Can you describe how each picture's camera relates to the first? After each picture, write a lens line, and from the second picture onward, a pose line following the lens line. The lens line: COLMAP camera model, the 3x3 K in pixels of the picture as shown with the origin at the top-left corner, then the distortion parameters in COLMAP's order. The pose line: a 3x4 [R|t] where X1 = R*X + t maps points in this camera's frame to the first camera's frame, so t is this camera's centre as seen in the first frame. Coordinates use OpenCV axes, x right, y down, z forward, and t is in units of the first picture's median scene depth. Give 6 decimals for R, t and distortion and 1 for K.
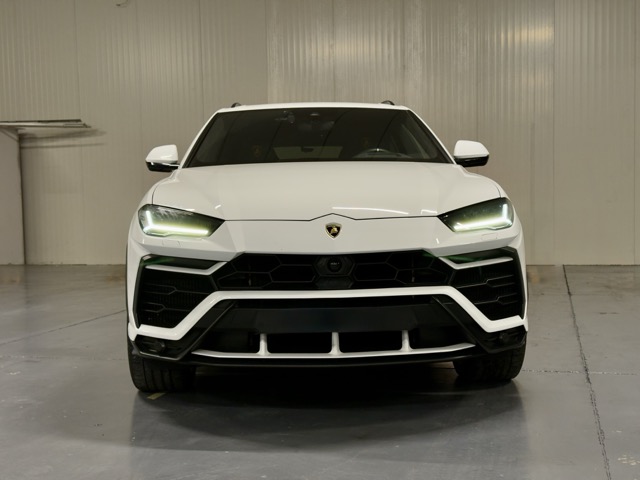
lens RADIAL K [[908.2, 0, 320.0], [0, 908.2, 240.0], [0, 0, 1]] dist [0.050956, -0.009810]
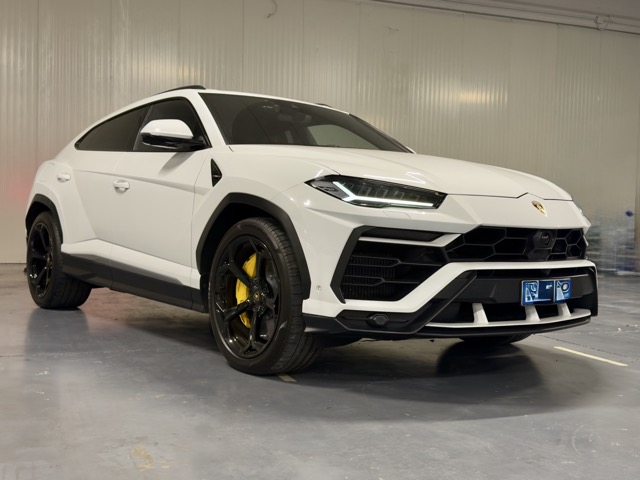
lens RADIAL K [[767.0, 0, 320.0], [0, 767.0, 240.0], [0, 0, 1]] dist [0.021332, 0.012139]
pose [[0.817806, 0.025407, 0.574933, -0.720578], [-0.014817, 0.999623, -0.023099, 0.052754], [-0.575303, 0.010372, 0.817874, 0.382268]]
